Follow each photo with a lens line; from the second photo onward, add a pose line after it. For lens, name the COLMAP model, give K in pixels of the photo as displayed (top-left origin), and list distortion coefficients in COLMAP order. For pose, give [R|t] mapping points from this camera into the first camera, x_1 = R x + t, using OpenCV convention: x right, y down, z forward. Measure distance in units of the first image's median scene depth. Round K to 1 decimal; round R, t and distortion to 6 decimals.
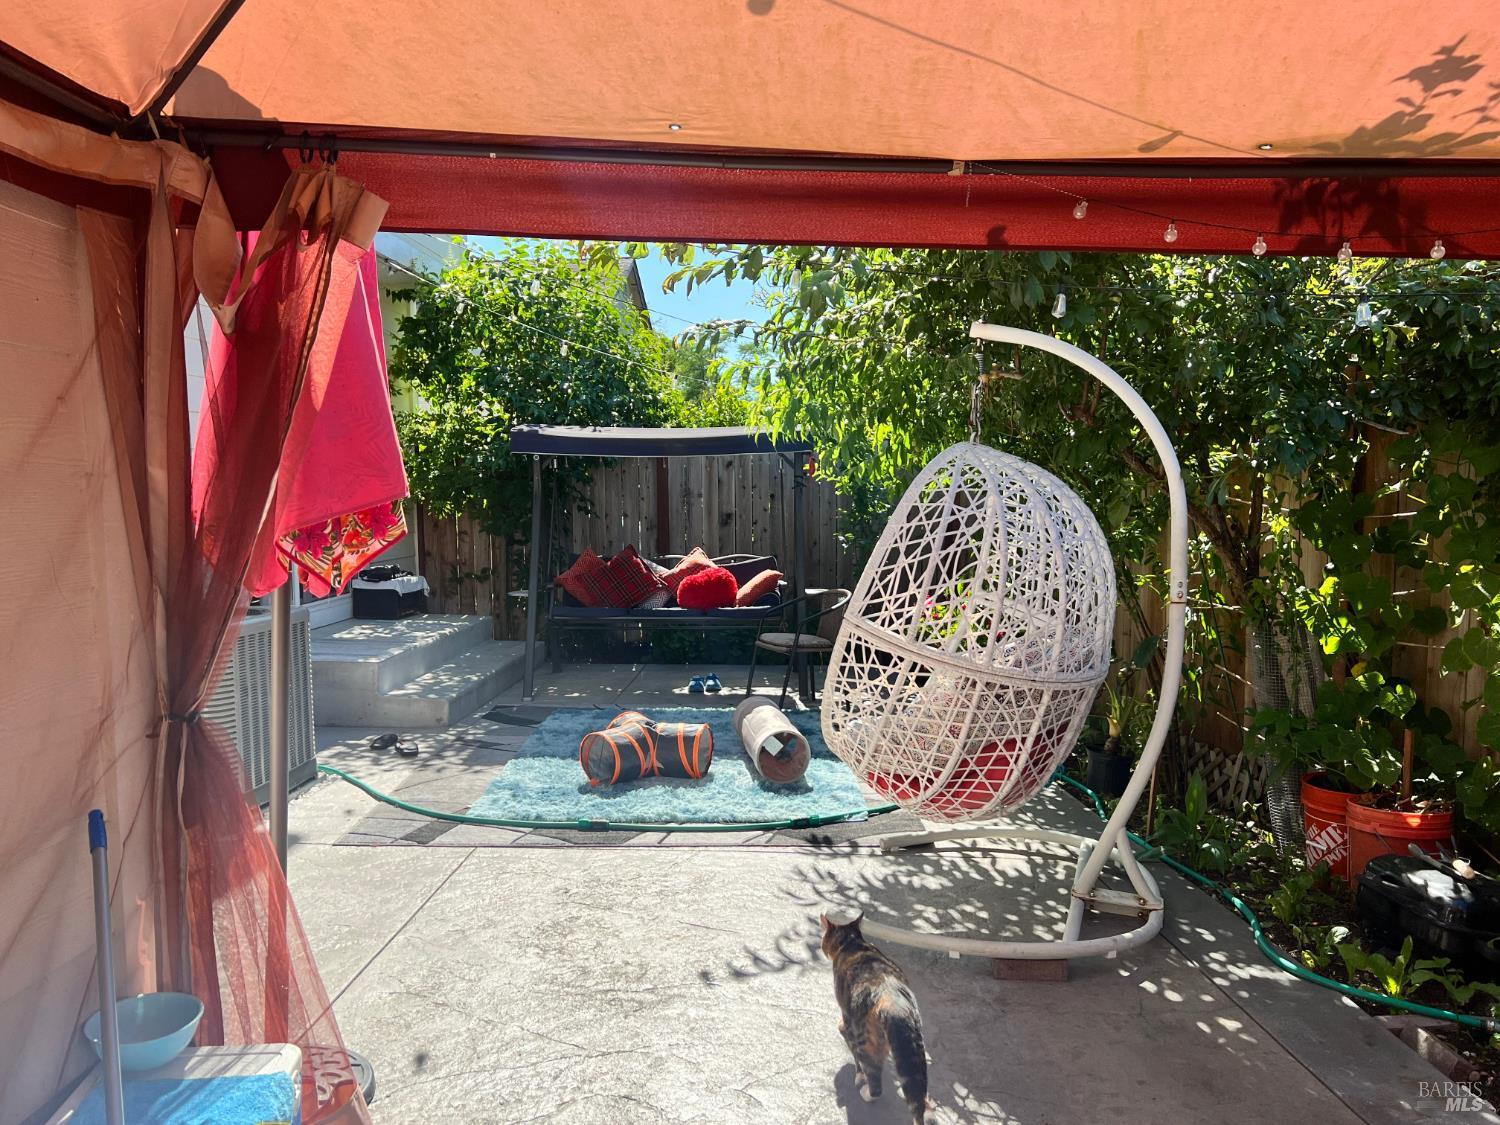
lens RADIAL K [[1117.3, 0, 785.3], [0, 1117.3, 558.8], [0, 0, 1]] dist [0.110079, -0.148439]
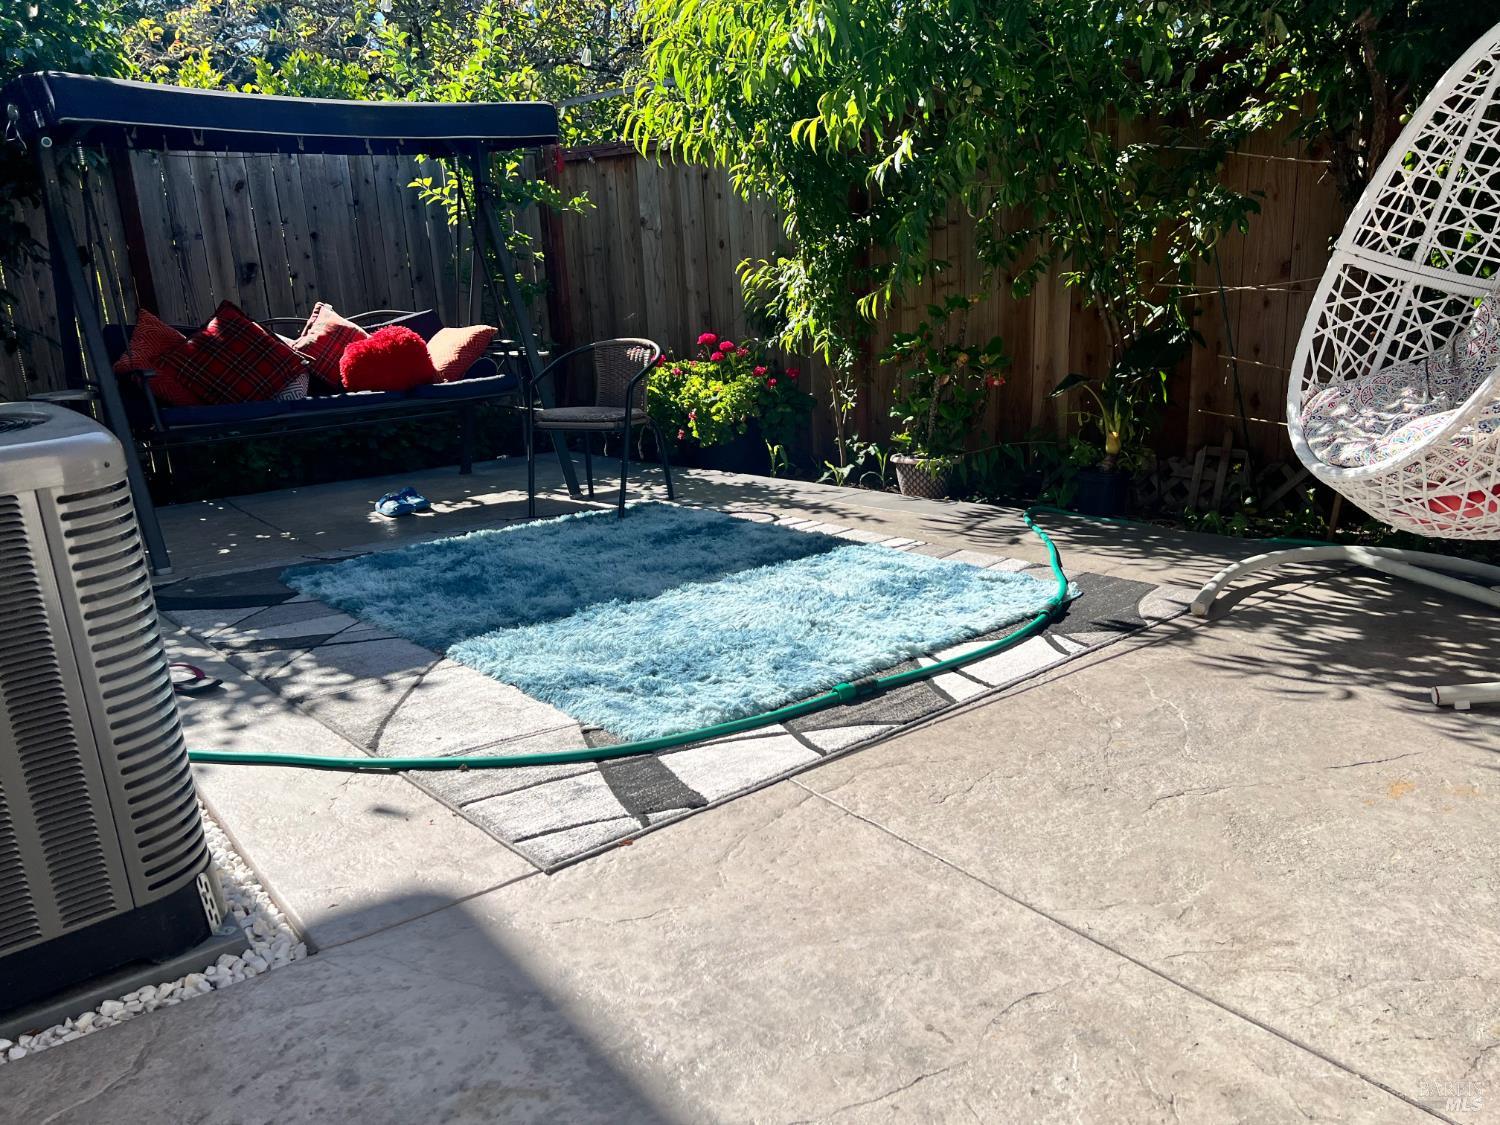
lens RADIAL K [[1117.3, 0, 785.3], [0, 1117.3, 558.8], [0, 0, 1]] dist [0.110079, -0.148439]
pose [[0.775106, -0.193959, 0.601324, -0.562018], [0.086809, 0.975382, 0.202716, 0.047817], [-0.625839, -0.104927, 0.772862, 0.599660]]
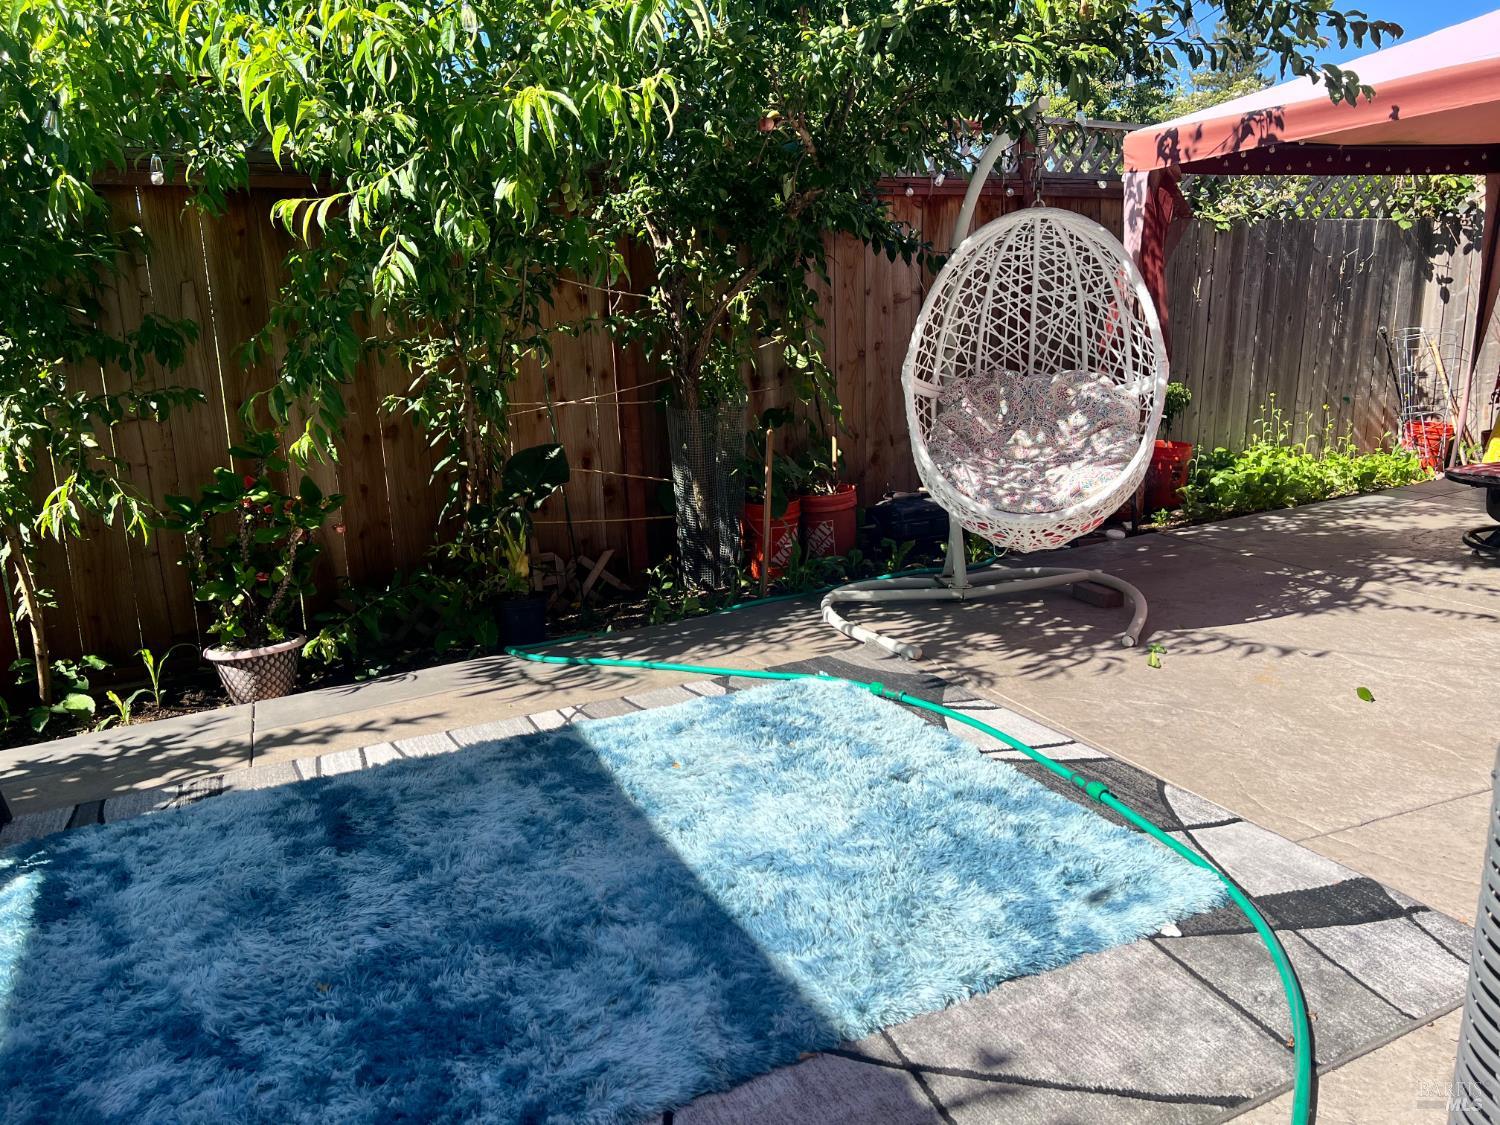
lens RADIAL K [[1117.3, 0, 785.3], [0, 1117.3, 558.8], [0, 0, 1]] dist [0.110079, -0.148439]
pose [[-0.393668, -0.198408, 0.897585, -0.659361], [0.093320, 0.962759, 0.253744, -0.058171], [-0.914503, 0.183654, -0.360492, 1.414456]]
